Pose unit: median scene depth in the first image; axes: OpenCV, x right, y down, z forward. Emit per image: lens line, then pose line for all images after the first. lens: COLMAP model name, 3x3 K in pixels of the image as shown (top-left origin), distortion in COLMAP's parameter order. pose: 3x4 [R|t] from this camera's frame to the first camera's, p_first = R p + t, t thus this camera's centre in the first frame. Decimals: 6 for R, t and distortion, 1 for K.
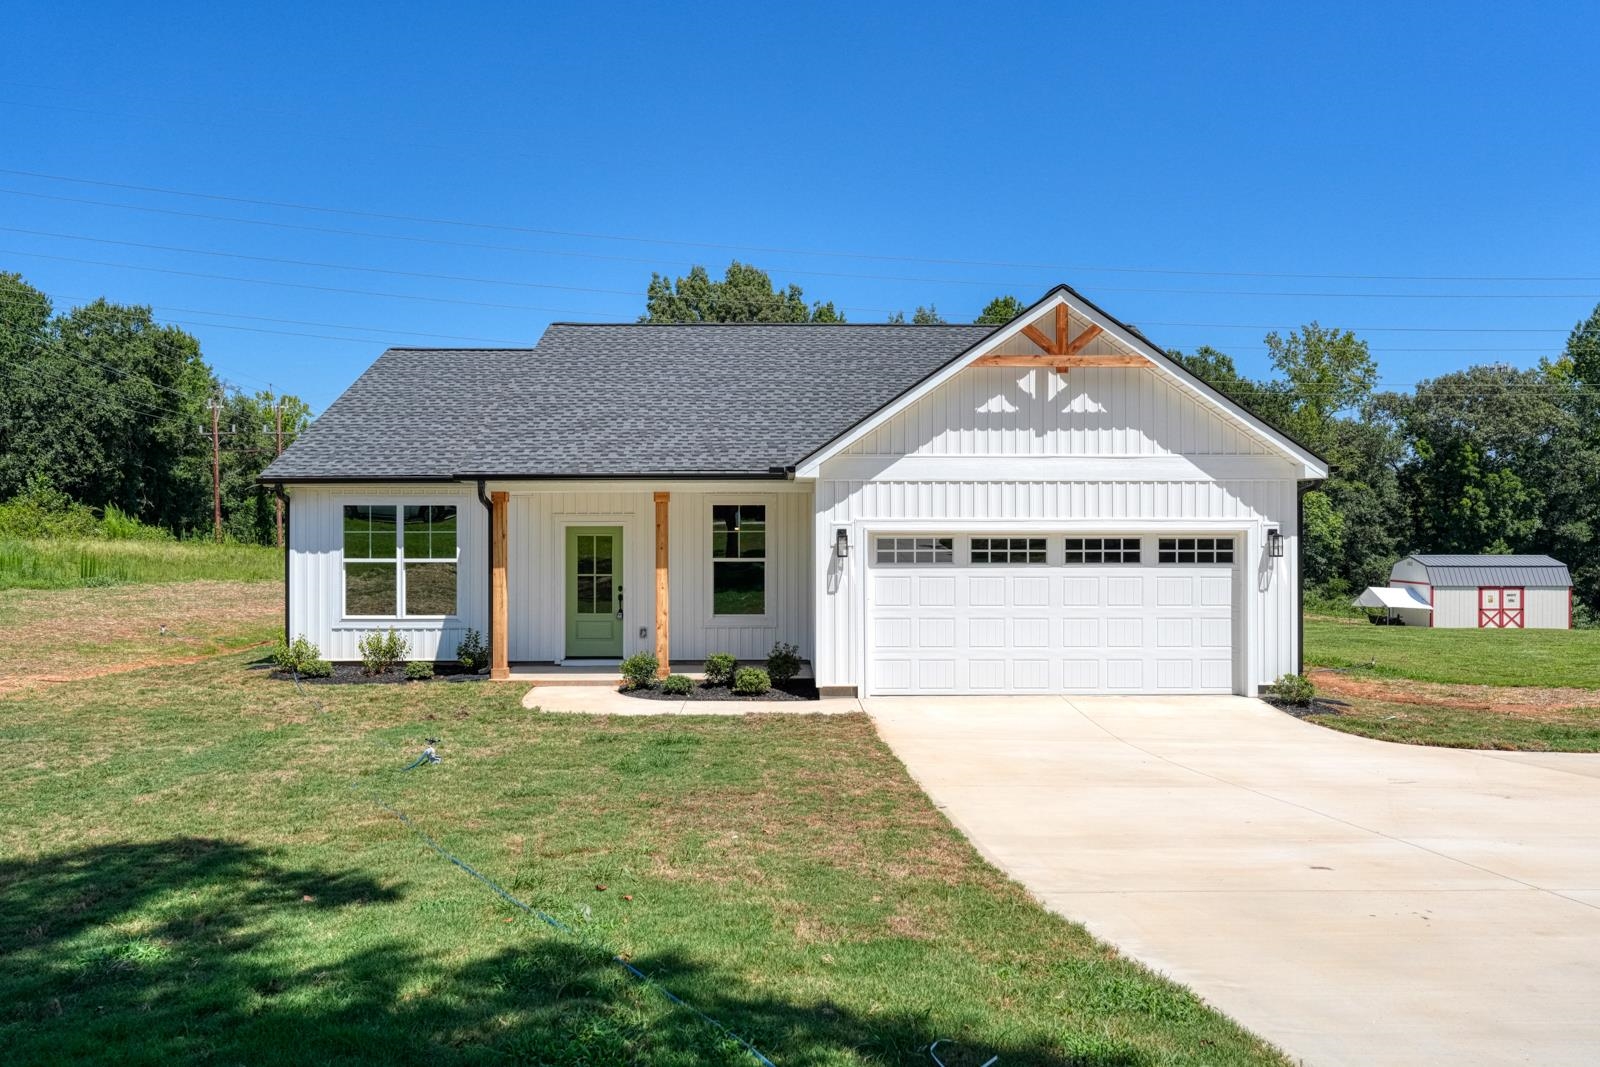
lens RADIAL K [[1151.5, 0, 798.5], [0, 1151.5, 528.6], [0, 0, 1]] dist [0.002585, 0.000258]
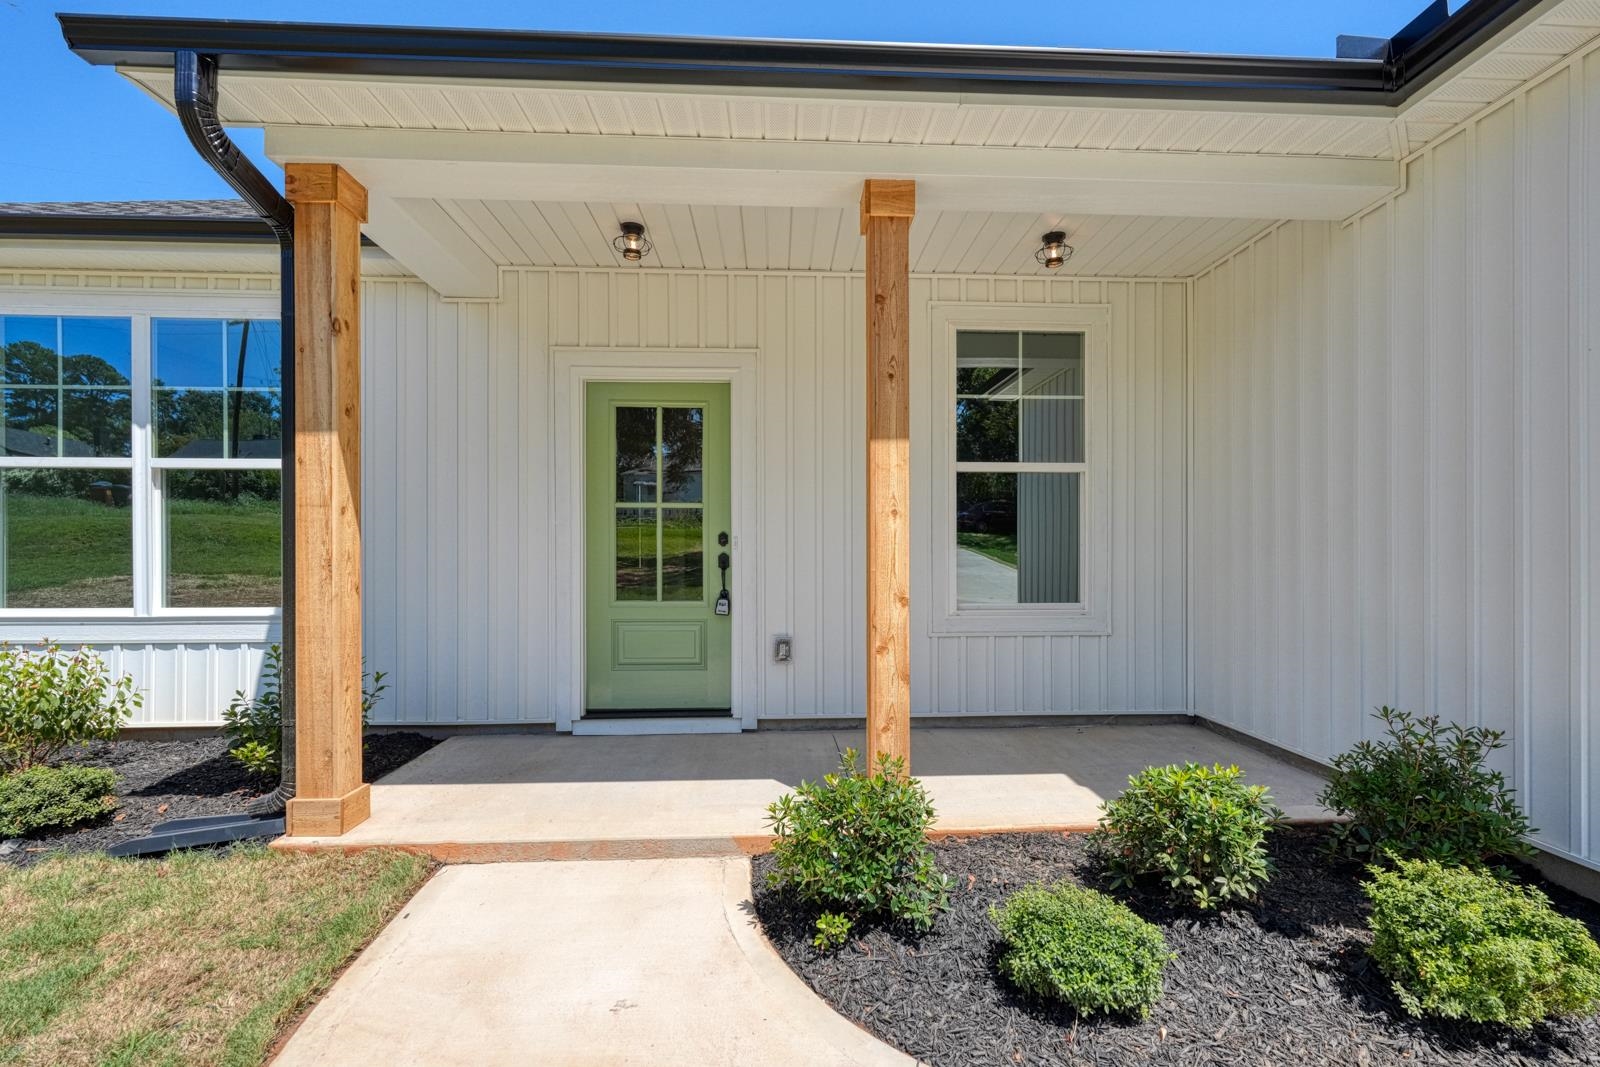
lens RADIAL K [[723.8, 0, 805.1], [0, 723.8, 545.3], [0, 0, 1]] dist [0.001324, -0.000126]
pose [[0.999740, -0.001195, 0.022788, -0.132708], [0.001335, 0.999980, -0.006136, 0.056135], [-0.022781, 0.006164, 0.999721, 0.752301]]
